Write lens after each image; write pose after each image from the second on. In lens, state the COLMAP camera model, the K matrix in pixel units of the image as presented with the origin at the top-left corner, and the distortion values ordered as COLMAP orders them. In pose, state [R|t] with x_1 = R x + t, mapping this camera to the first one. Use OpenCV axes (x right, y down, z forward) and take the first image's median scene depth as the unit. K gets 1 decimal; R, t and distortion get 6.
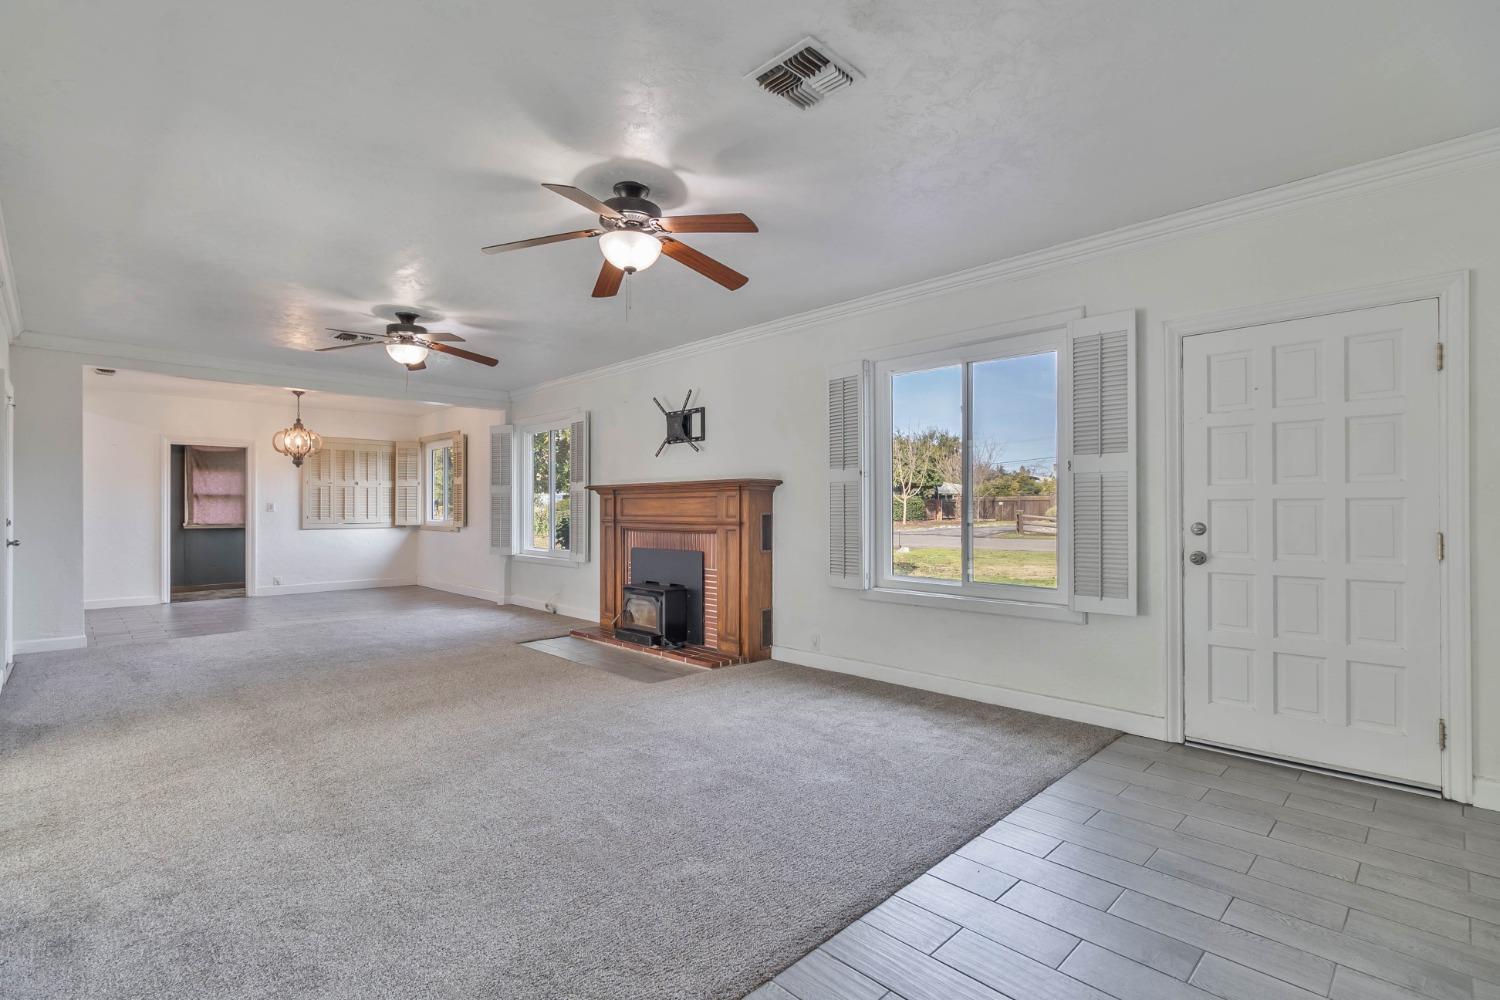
lens RADIAL K [[690.0, 0, 753.6], [0, 690.0, 508.9], [0, 0, 1]] dist [0.000380, 0.000487]
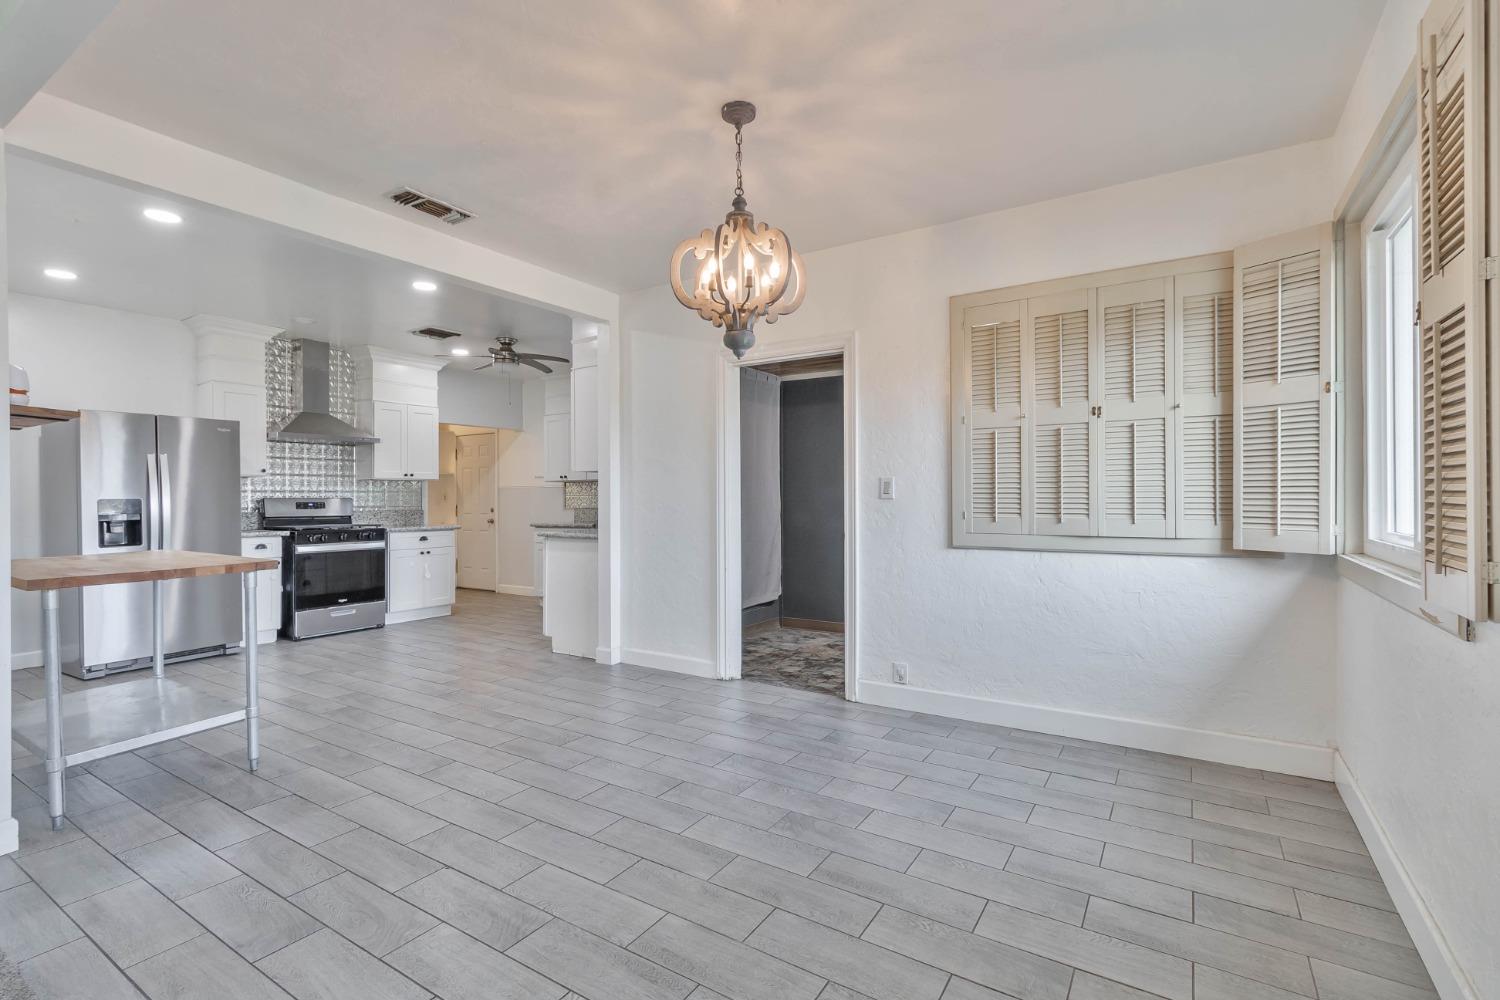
lens RADIAL K [[690.0, 0, 749.1], [0, 690.0, 494.7], [0, 0, 1]] dist [0.000380, 0.000487]
pose [[0.212533, -0.003164, -0.977149, -0.313461], [0.004679, 0.999987, -0.002220, 0.001516], [0.977143, -0.004100, 0.212545, 0.813697]]
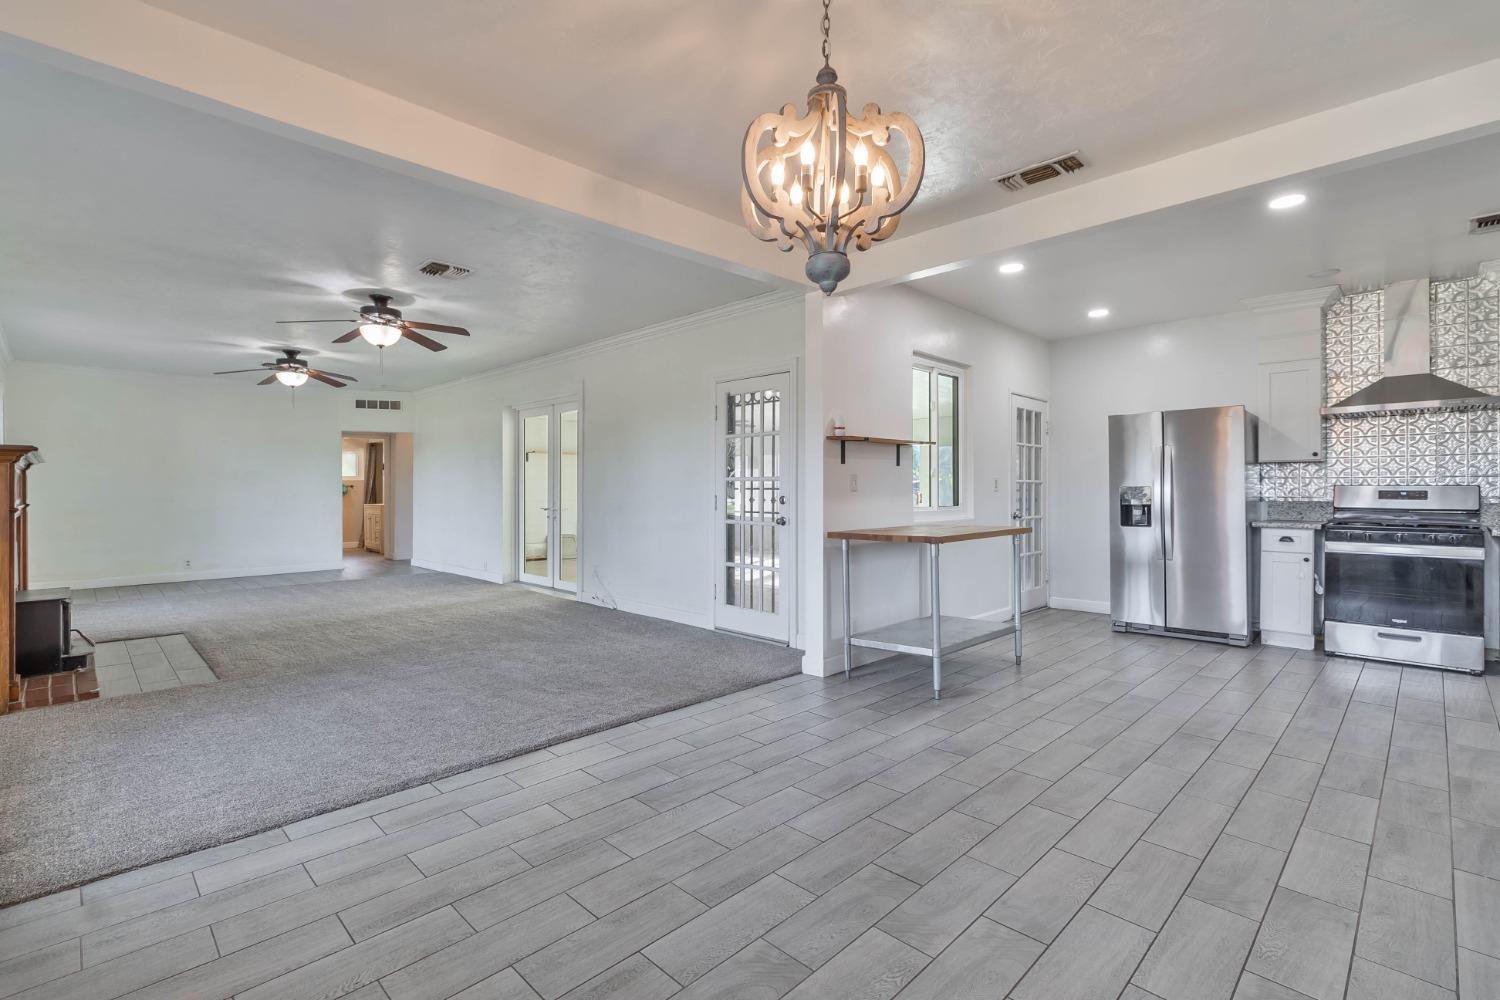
lens RADIAL K [[690.0, 0, 742.5], [0, 690.0, 486.8], [0, 0, 1]] dist [0.000380, 0.000487]
pose [[-0.999943, 0.002713, 0.010361, -0.548420], [0.002688, 0.999994, -0.002352, 0.002162], [-0.010368, -0.002324, -0.999944, 1.052953]]
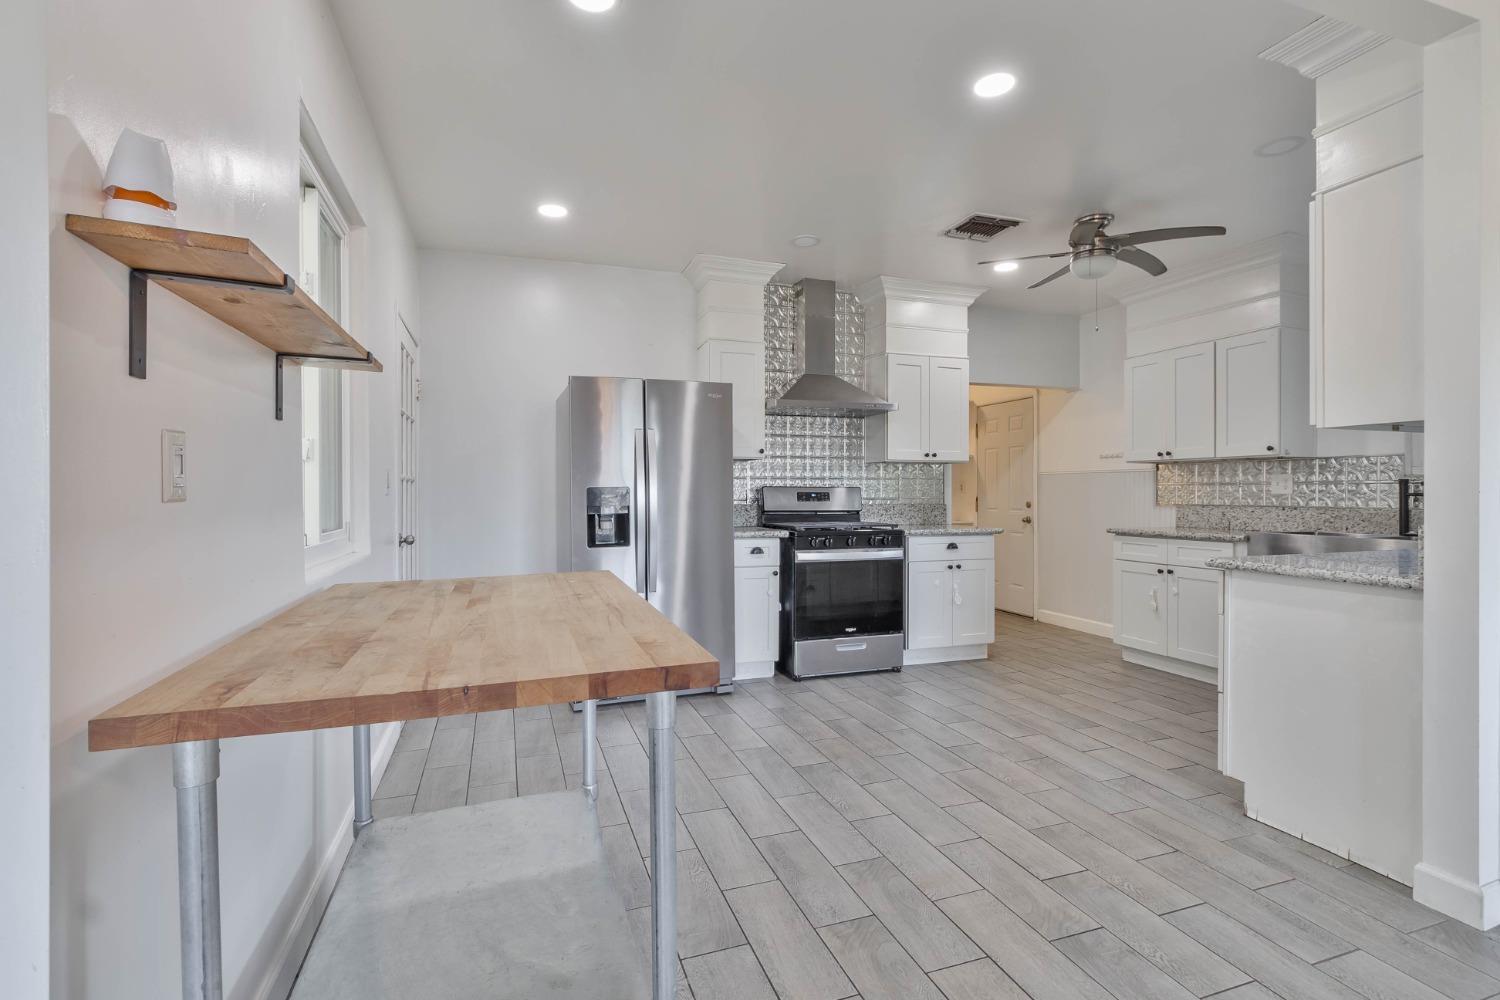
lens RADIAL K [[690.0, 0, 742.9], [0, 690.0, 491.7], [0, 0, 1]] dist [0.000380, 0.000487]
pose [[-0.443778, 0.004694, -0.896125, -0.559014], [0.001256, 0.999989, 0.004616, 0.002385], [0.896136, 0.000923, -0.443778, 0.726640]]
